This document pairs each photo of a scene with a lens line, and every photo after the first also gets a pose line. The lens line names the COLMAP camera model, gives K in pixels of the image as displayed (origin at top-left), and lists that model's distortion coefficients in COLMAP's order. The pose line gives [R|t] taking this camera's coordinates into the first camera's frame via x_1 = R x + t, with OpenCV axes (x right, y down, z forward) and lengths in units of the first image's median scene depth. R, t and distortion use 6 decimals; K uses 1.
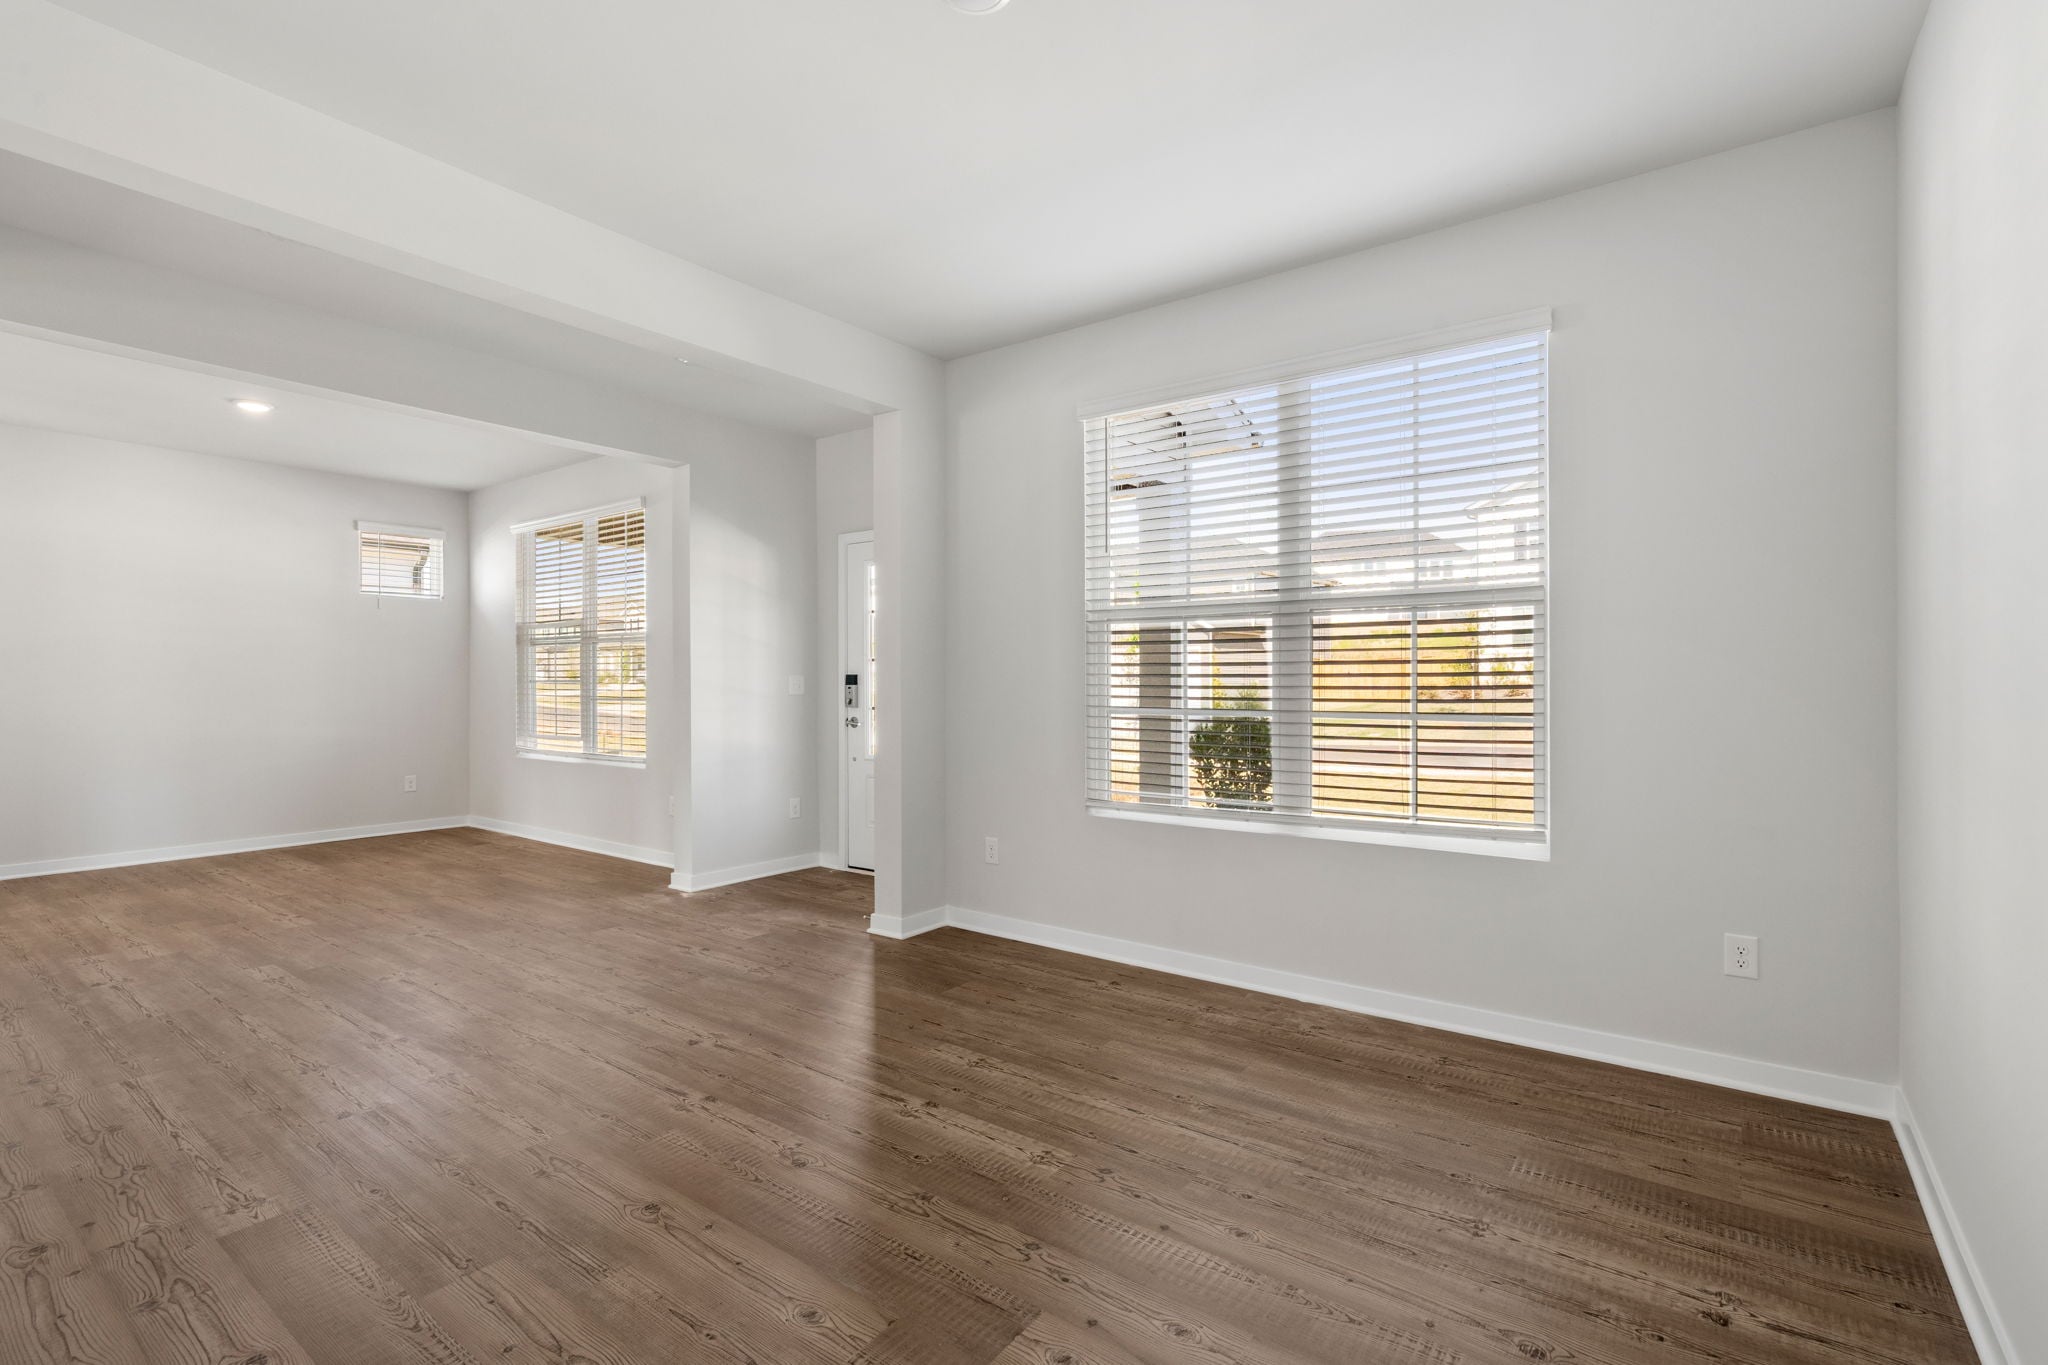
lens RADIAL K [[932.2, 0, 1032.5], [0, 932.2, 690.2], [0, 0, 1]] dist [0.008089, -0.000049]
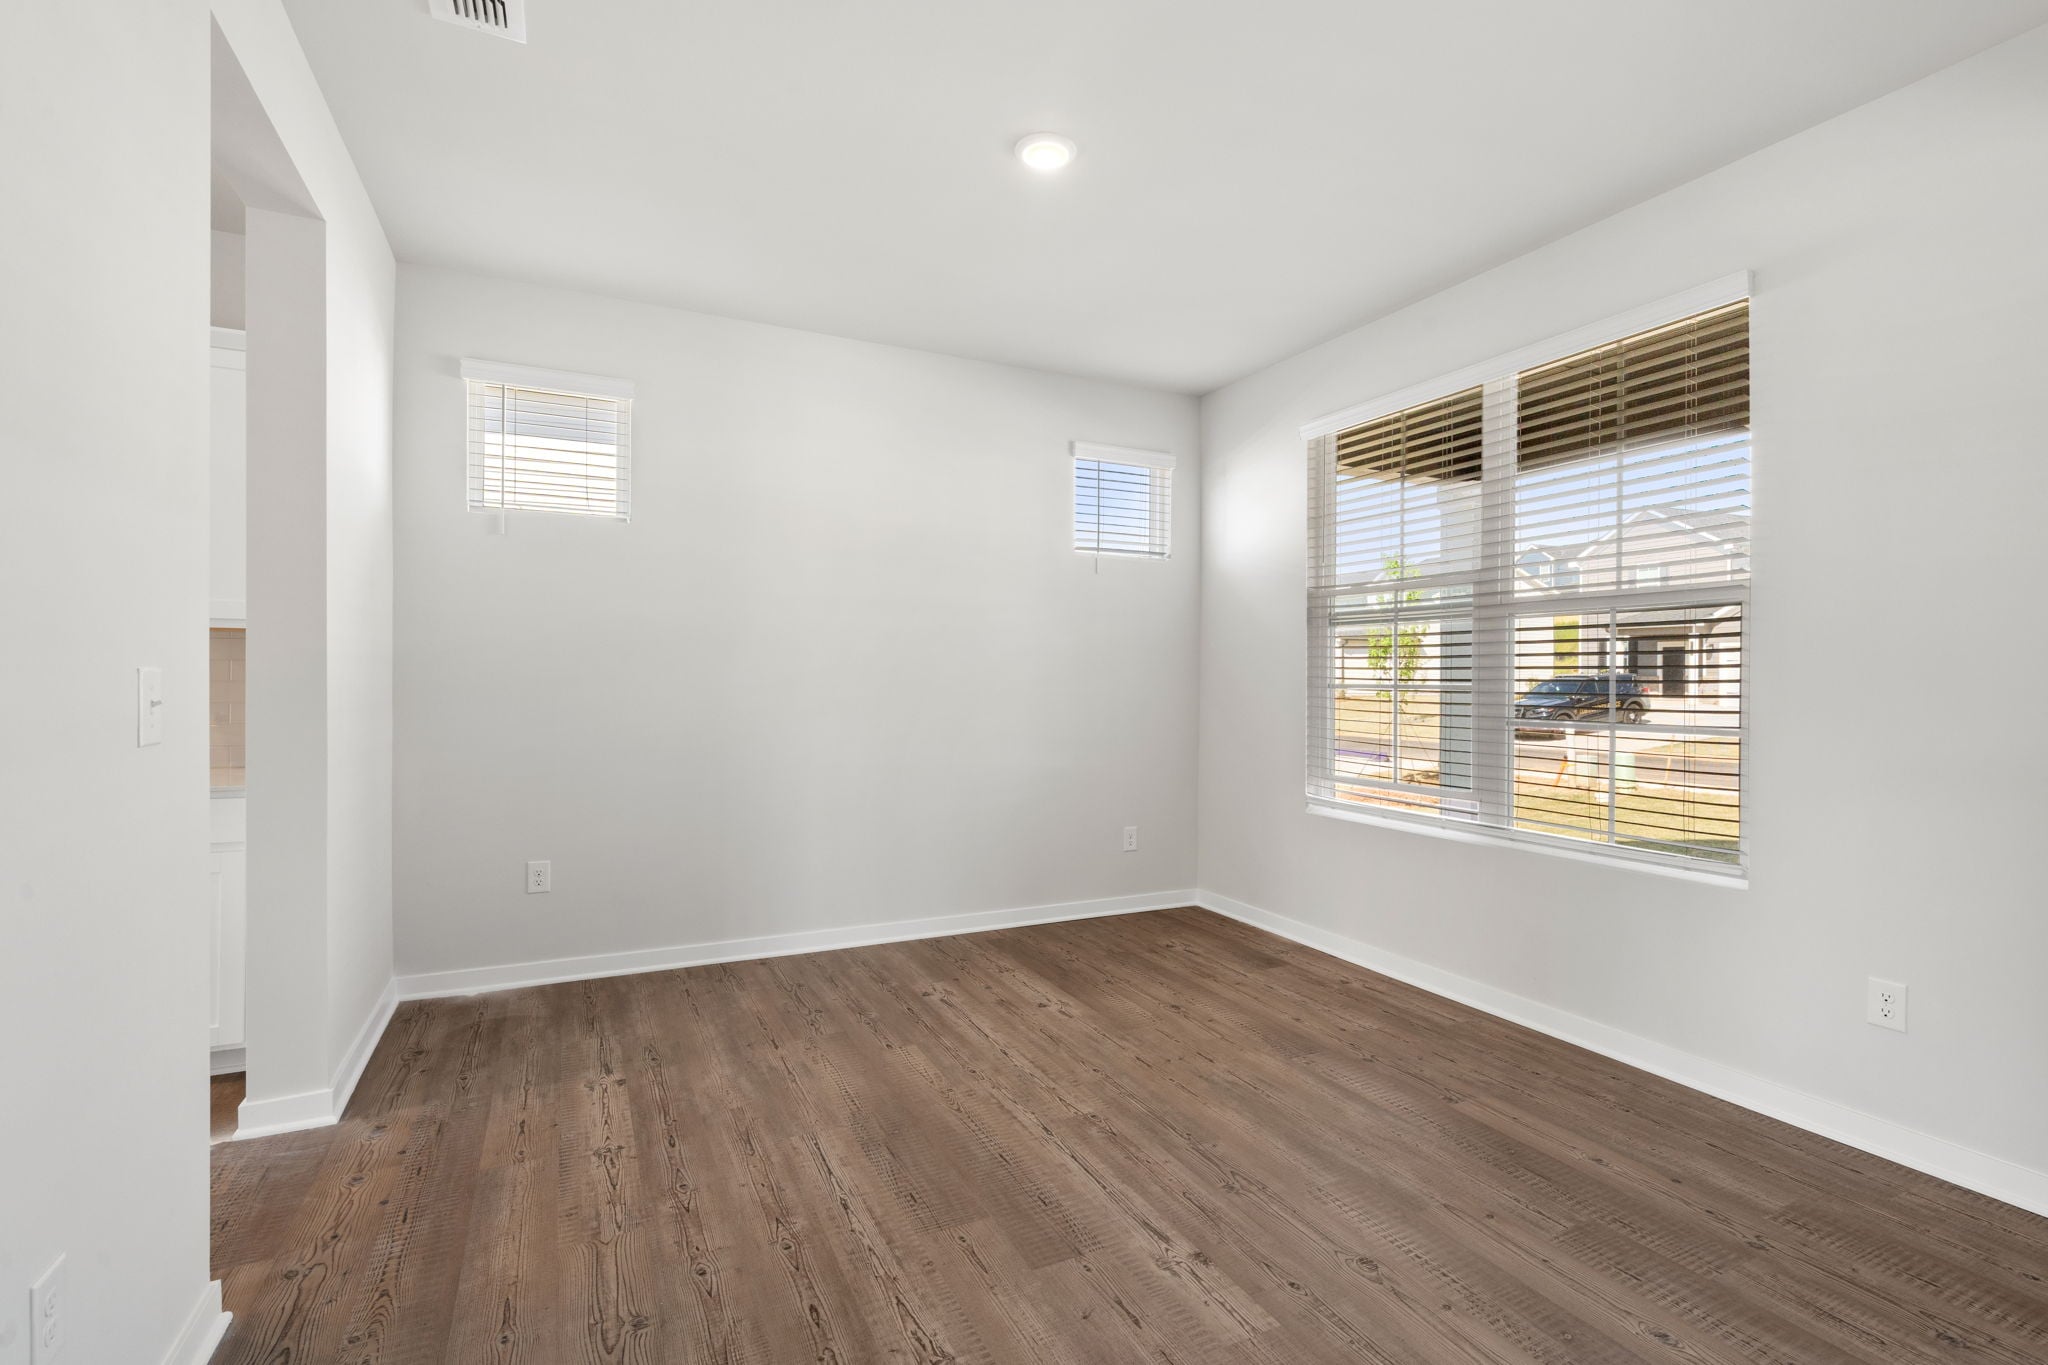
lens RADIAL K [[932.2, 0, 1029.0], [0, 932.2, 683.4], [0, 0, 1]] dist [0.008089, -0.000049]
pose [[0.901347, 0.015200, -0.432830, -0.739933], [-0.016335, 0.999866, 0.001095, -0.013137], [0.432789, 0.006083, 0.901475, 0.630637]]
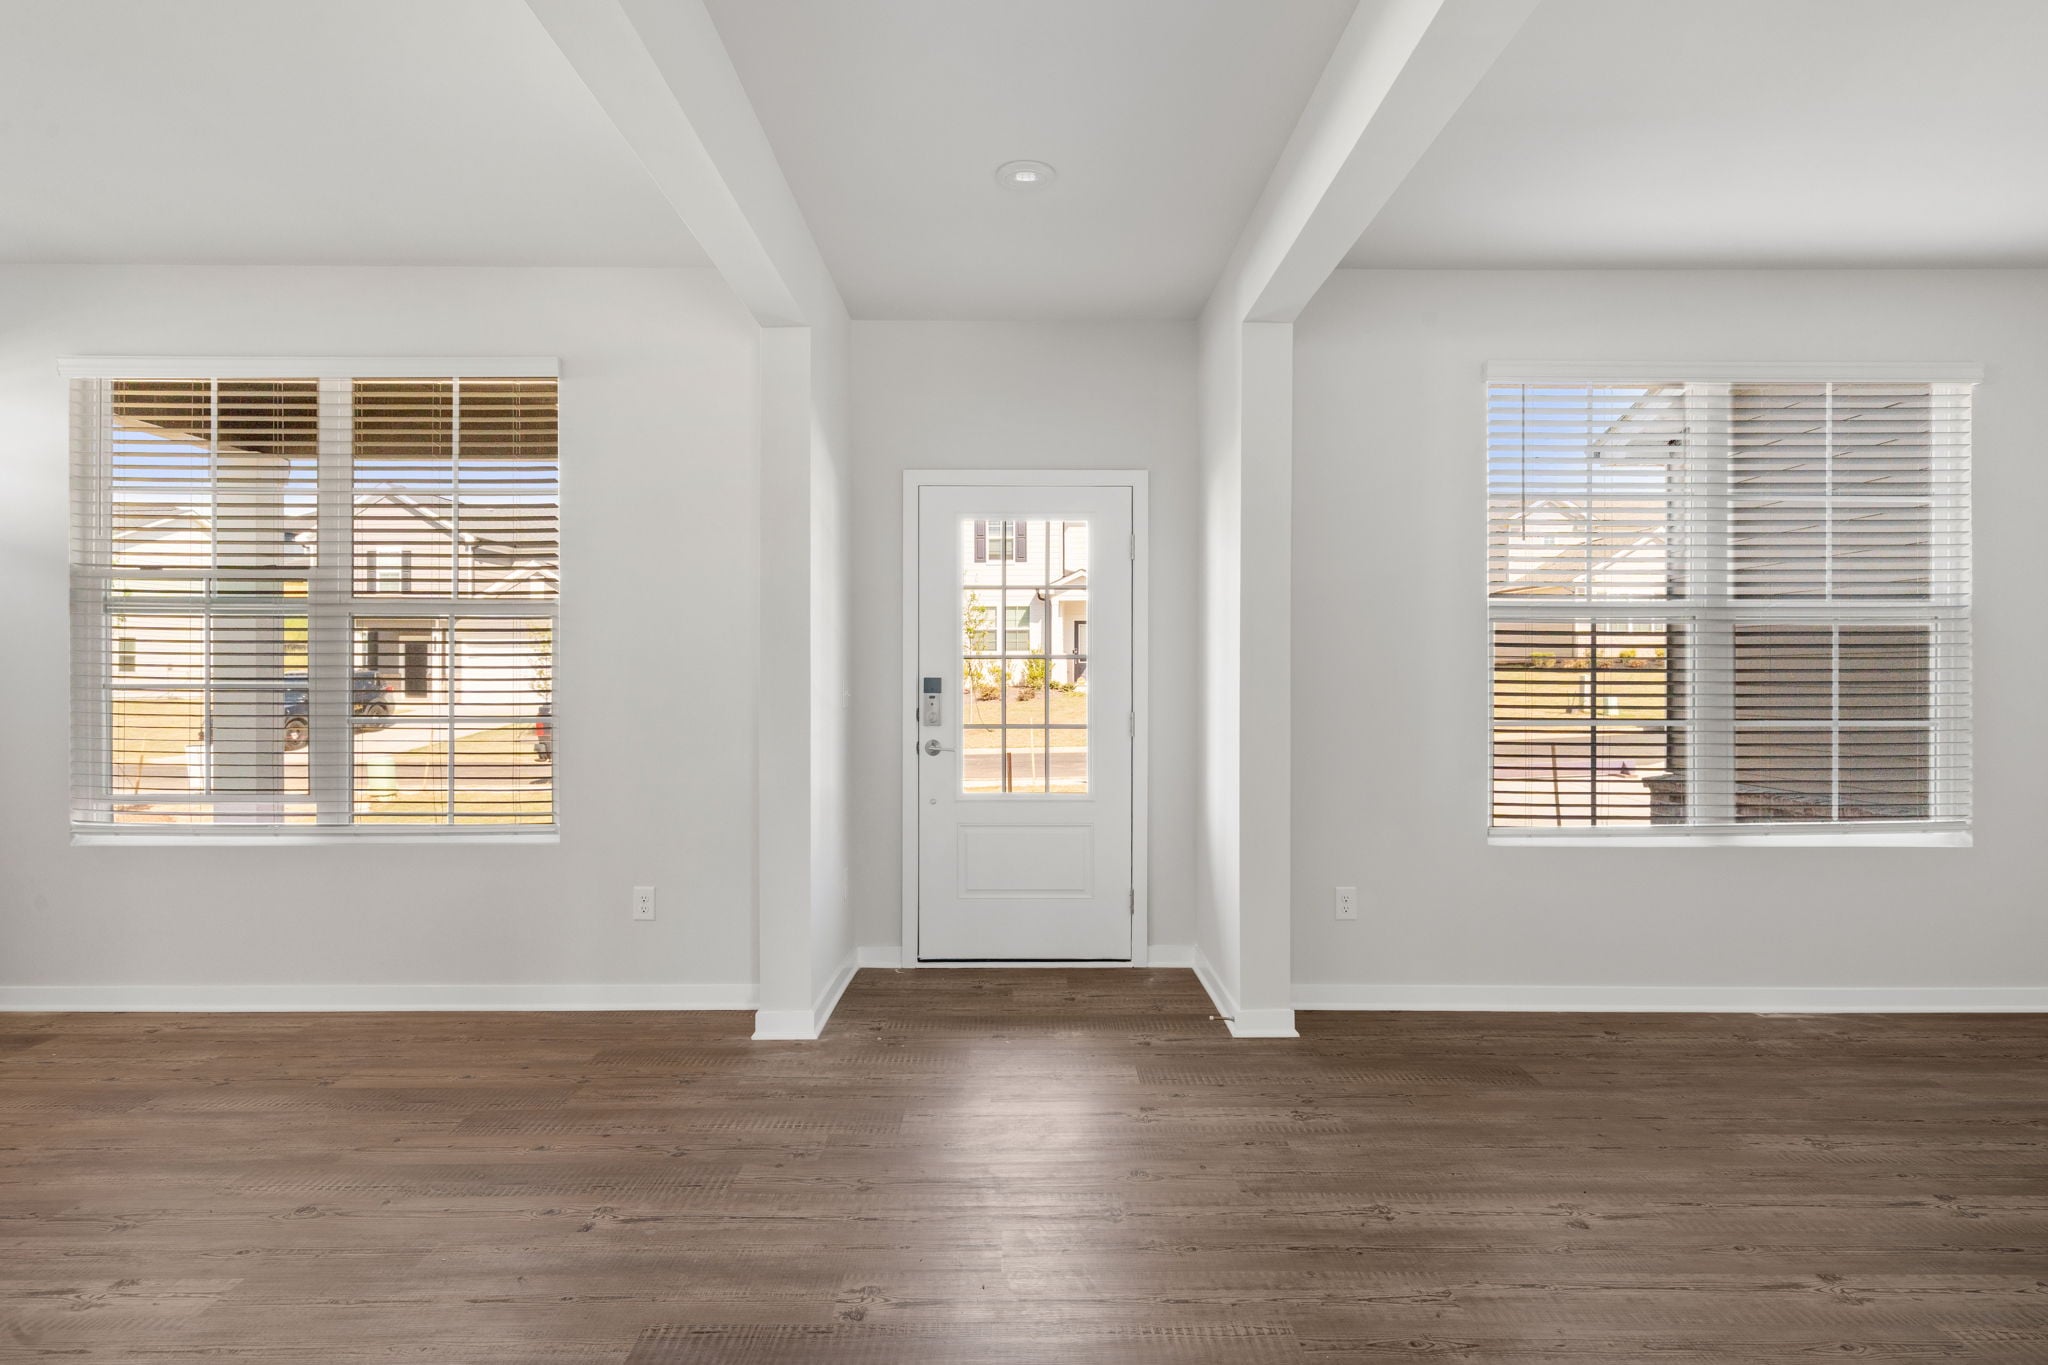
lens RADIAL K [[1085.2, 0, 1017.6], [0, 1085.2, 668.1], [0, 0, 1]] dist [0.019530, -0.000367]
pose [[0.789722, 0.012621, 0.613335, -0.837922], [0.000367, 0.999778, -0.021045, -0.010676], [-0.613465, 0.016845, 0.789543, 0.430438]]
